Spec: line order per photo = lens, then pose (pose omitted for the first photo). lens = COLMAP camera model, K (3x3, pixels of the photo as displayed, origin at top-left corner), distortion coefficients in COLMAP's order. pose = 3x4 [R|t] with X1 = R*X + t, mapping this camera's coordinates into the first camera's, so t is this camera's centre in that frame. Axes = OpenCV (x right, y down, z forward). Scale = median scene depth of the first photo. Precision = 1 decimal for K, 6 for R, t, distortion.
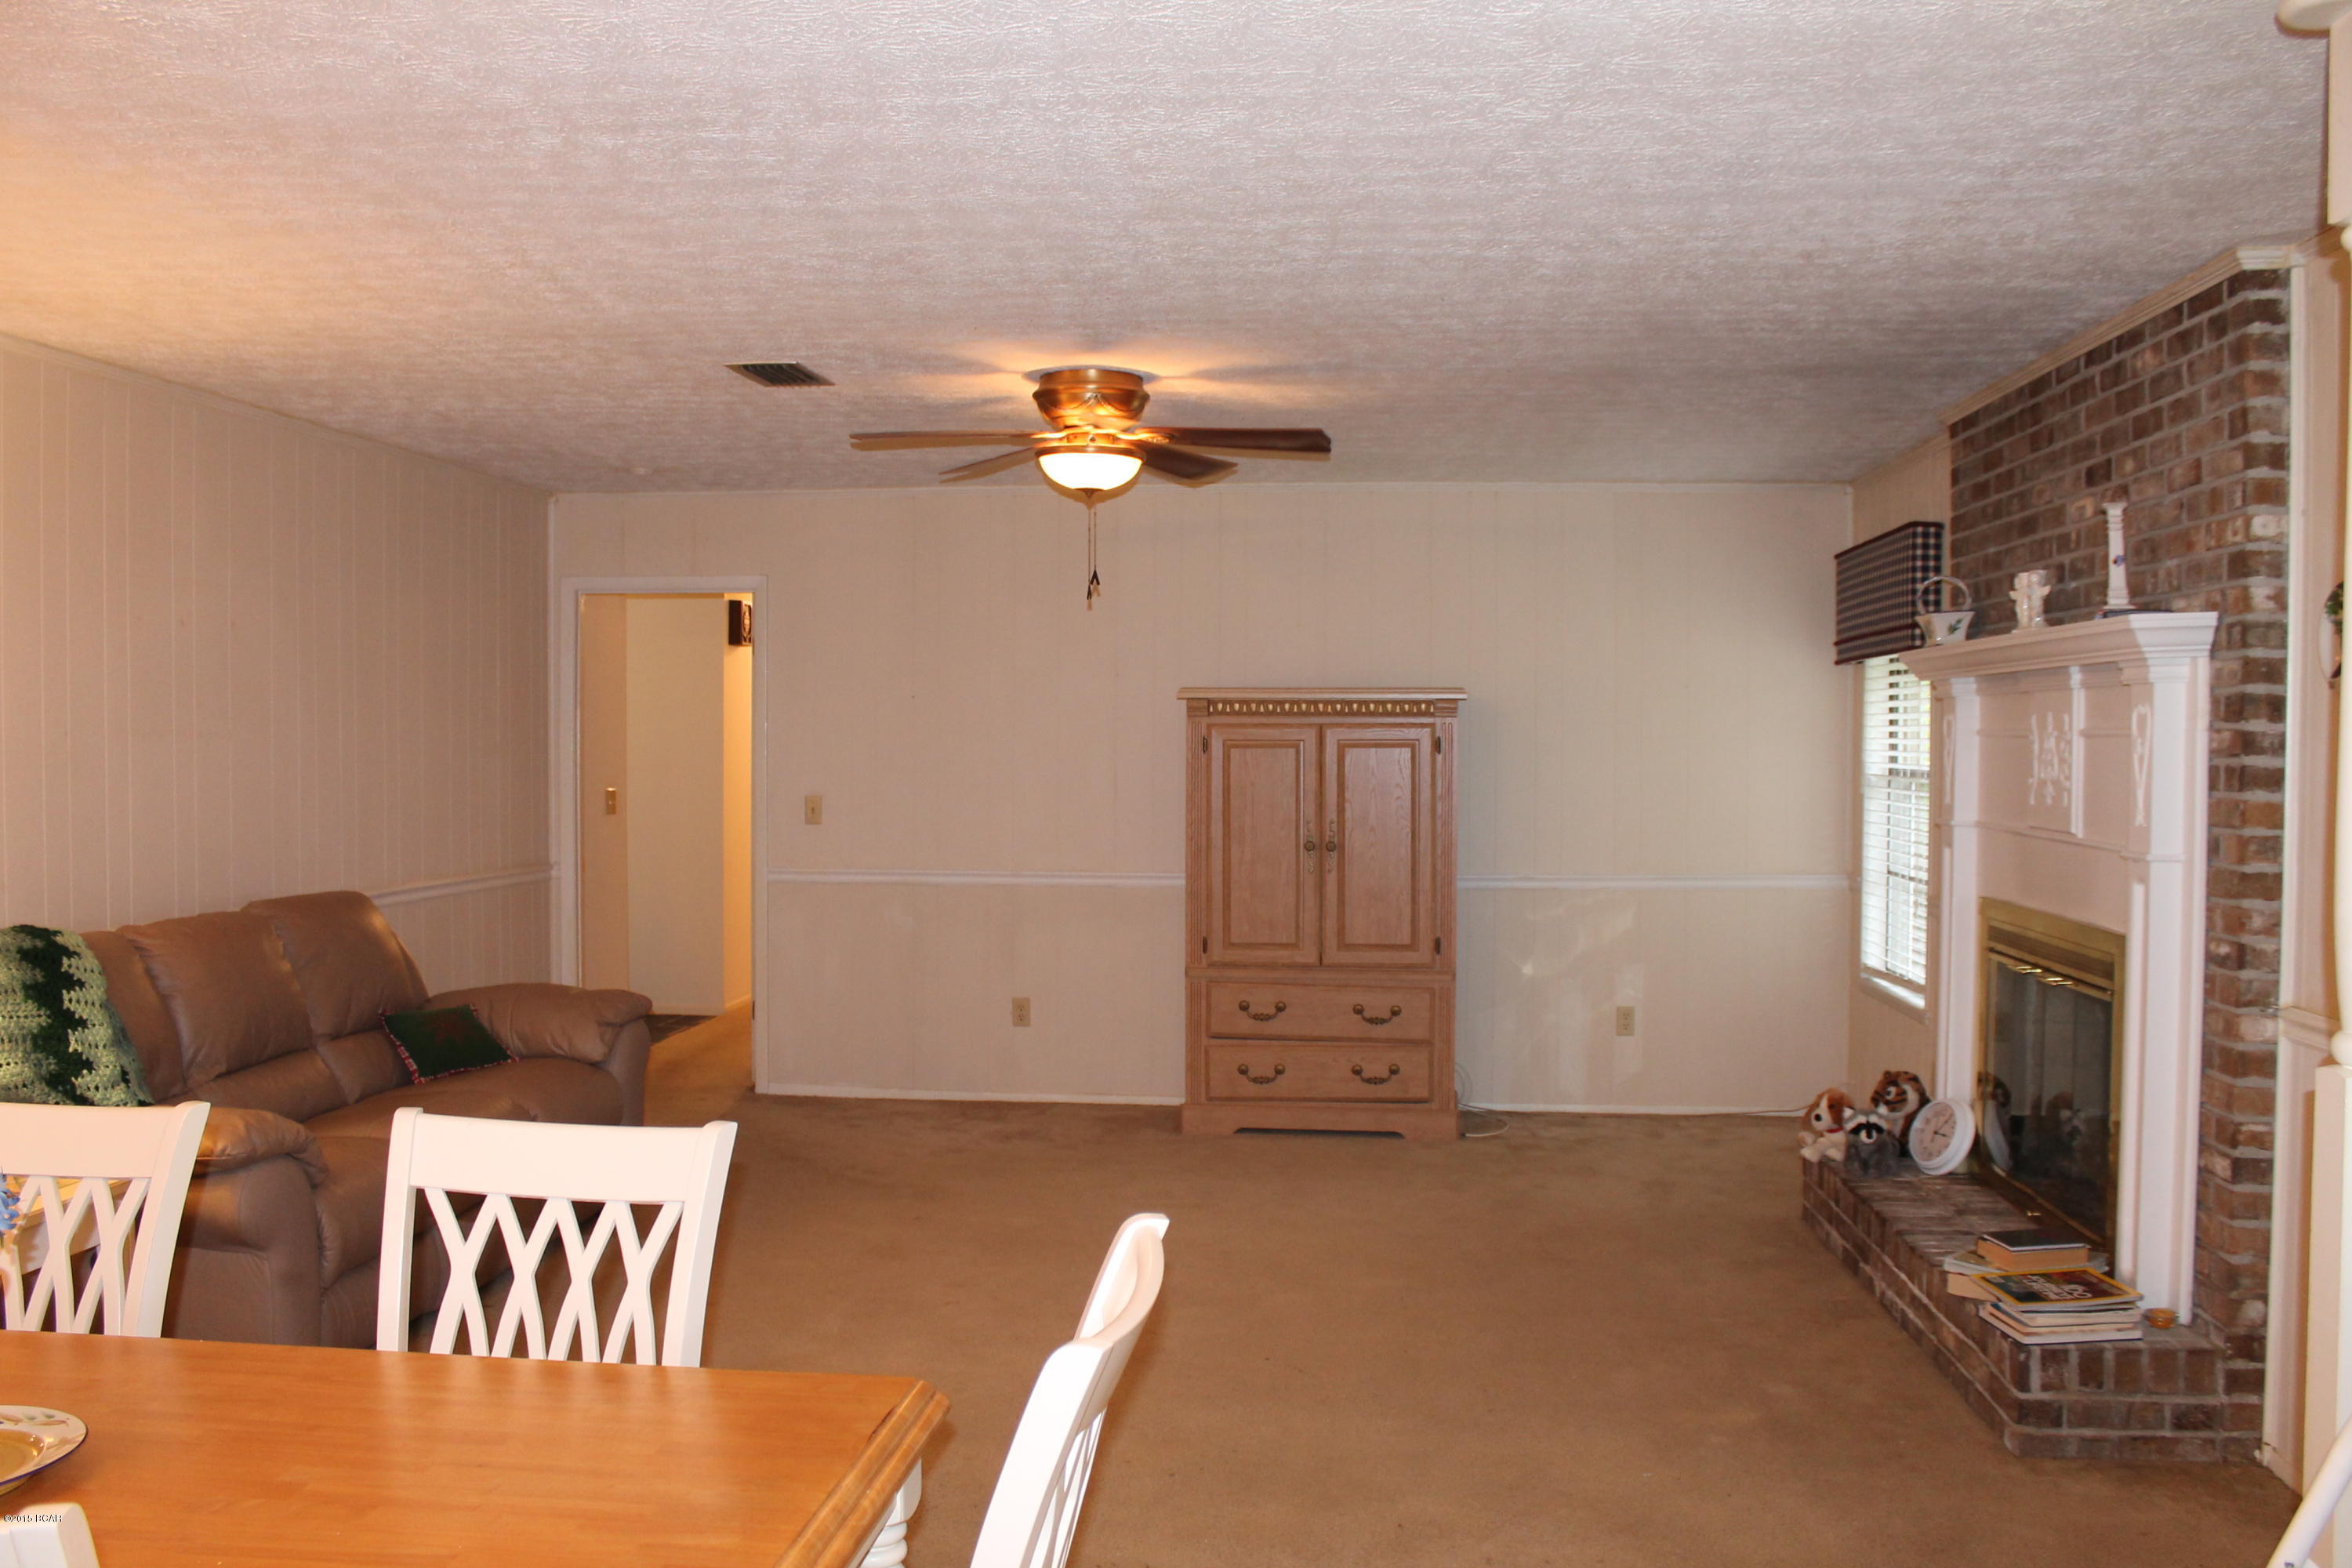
lens RADIAL K [[1982.7, 0, 1188.9], [0, 1982.7, 784.8], [0, 0, 1]] dist [-0.133592, 0.046446]
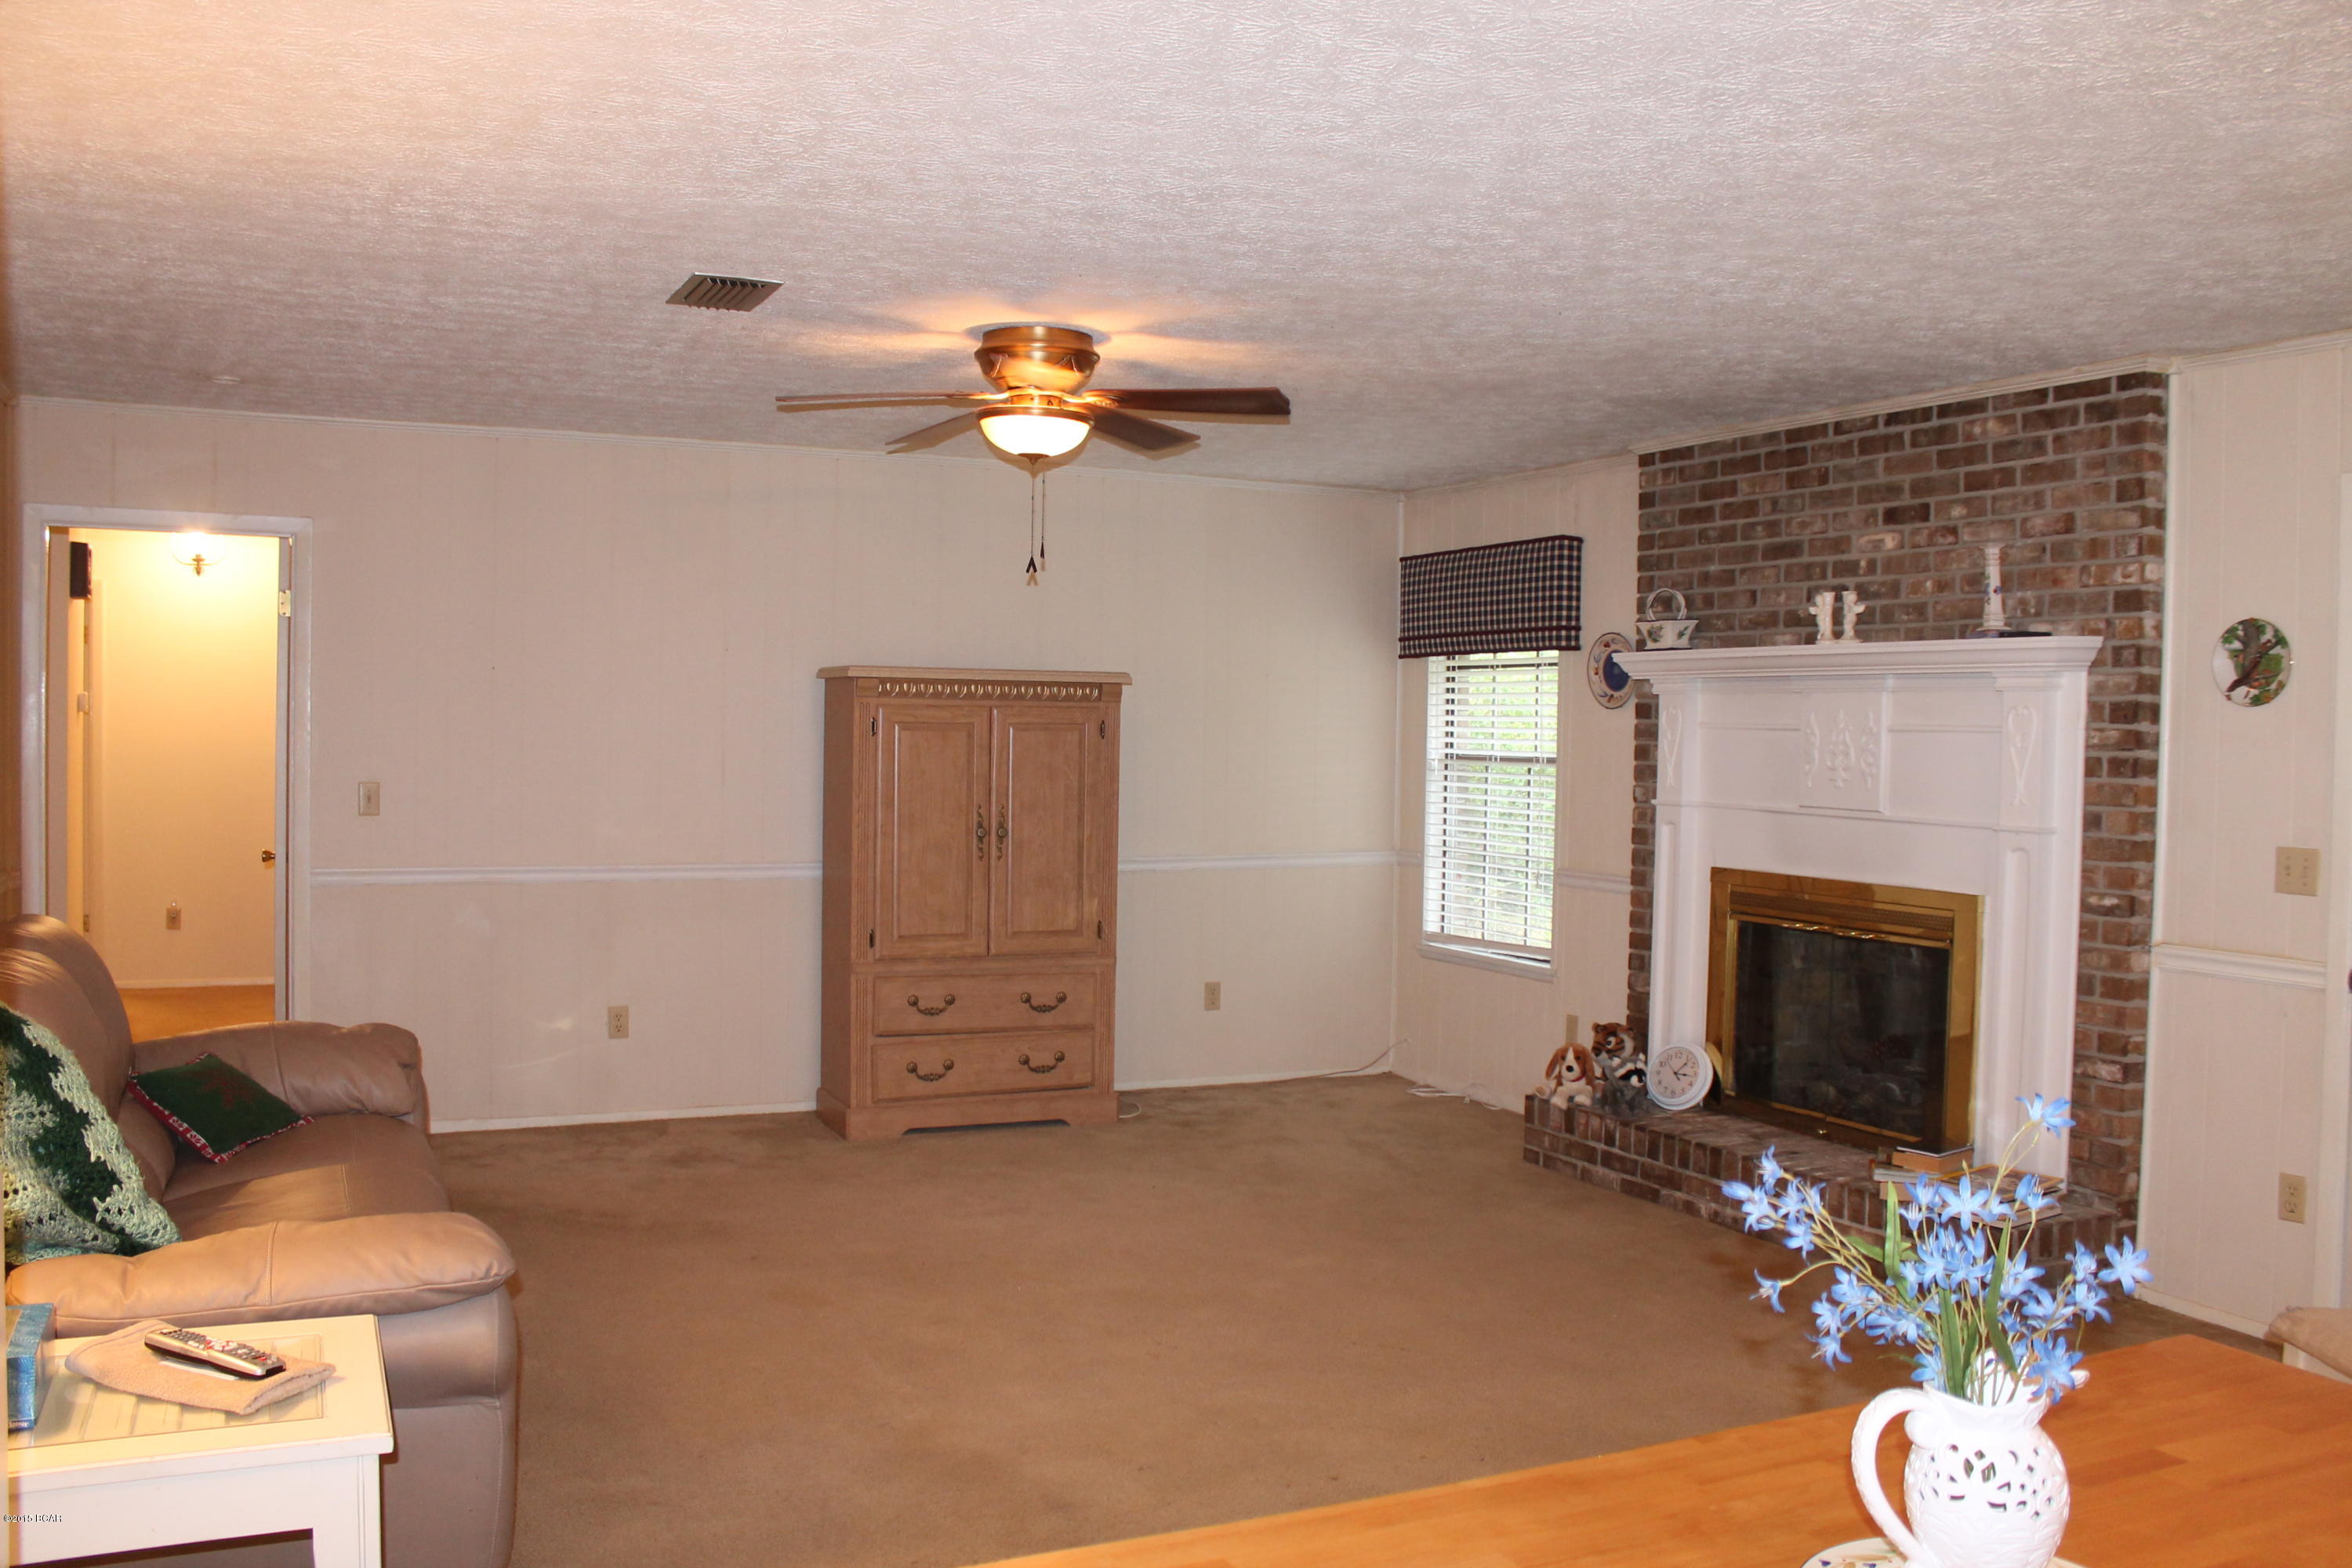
lens RADIAL K [[1982.7, 0, 1194.7], [0, 1982.7, 787.8], [0, 0, 1]] dist [-0.133592, 0.046446]
pose [[0.854270, -0.004895, 0.519807, -0.474030], [-0.001094, 0.999937, 0.011213, -0.002532], [-0.519829, -0.010148, 0.854210, 0.159936]]
